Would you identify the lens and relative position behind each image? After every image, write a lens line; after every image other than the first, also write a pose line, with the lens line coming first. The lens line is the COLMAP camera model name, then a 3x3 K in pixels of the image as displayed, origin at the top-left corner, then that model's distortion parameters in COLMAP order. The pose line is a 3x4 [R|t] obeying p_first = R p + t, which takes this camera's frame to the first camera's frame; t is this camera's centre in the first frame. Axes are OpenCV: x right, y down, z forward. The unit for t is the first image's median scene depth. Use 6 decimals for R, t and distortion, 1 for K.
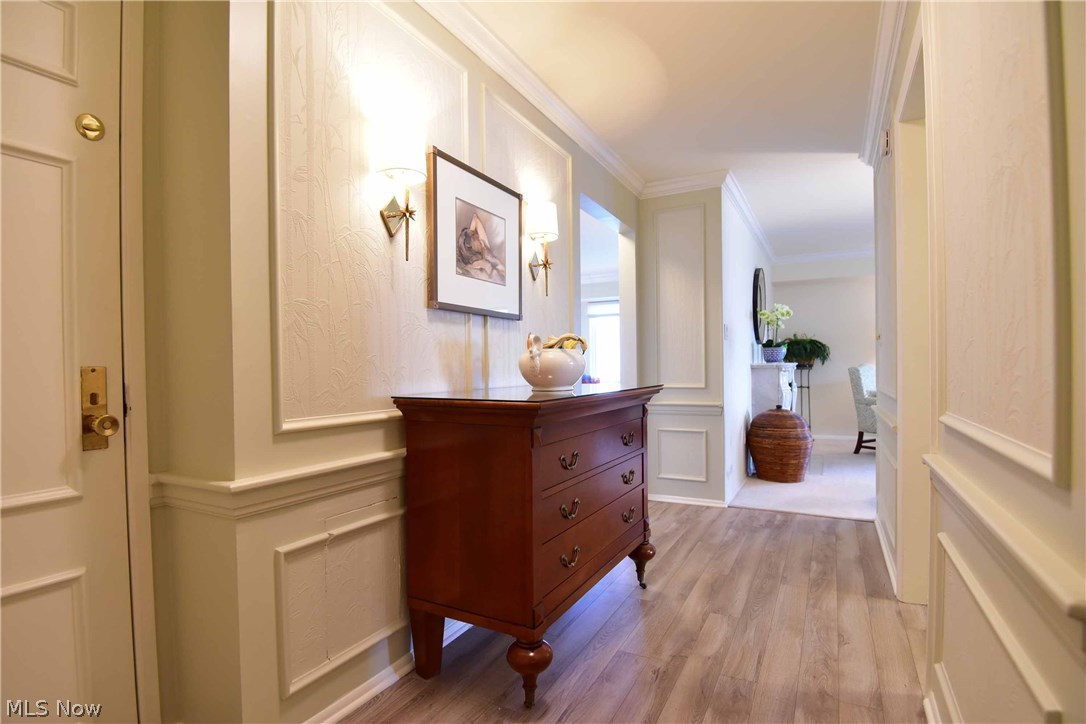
lens RADIAL K [[563.7, 0, 544.1], [0, 563.7, 362.2], [0, 0, 1]] dist [-0.026543, -0.005319]
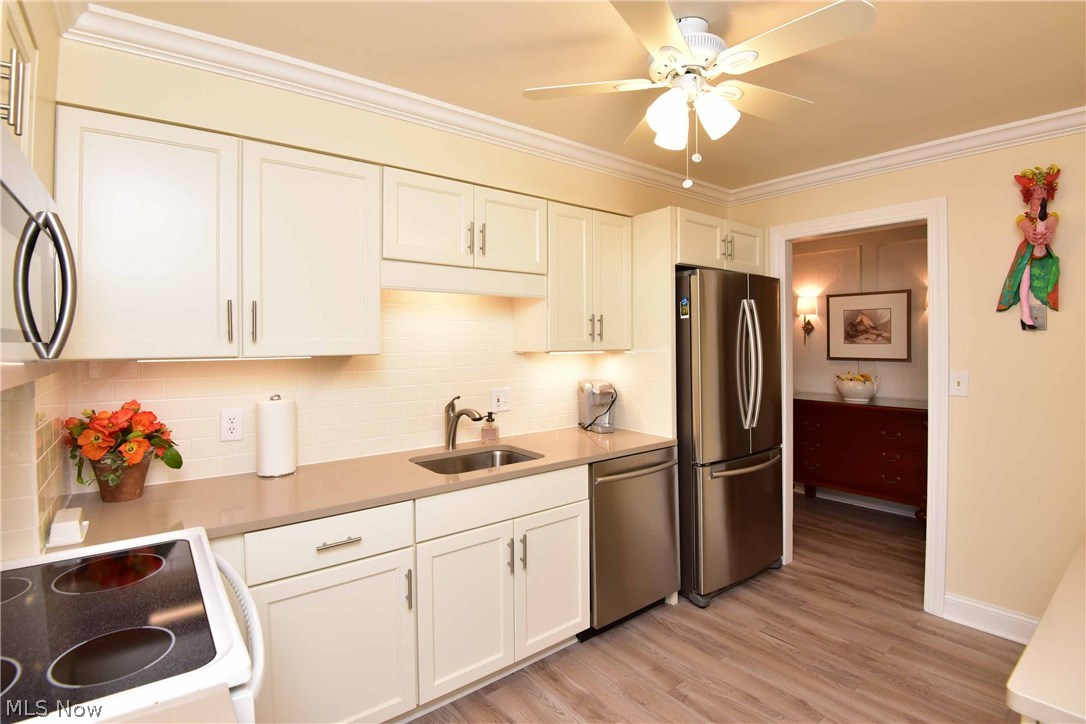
lens RADIAL K [[524.7, 0, 544.7], [0, 524.7, 351.9], [0, 0, 1]] dist [-0.049280, -0.004452]
pose [[-0.426611, 0.018141, -0.904253, 2.136168], [0.004172, 0.999828, 0.018091, -0.157416], [0.904426, 0.003945, -0.426613, 0.749640]]
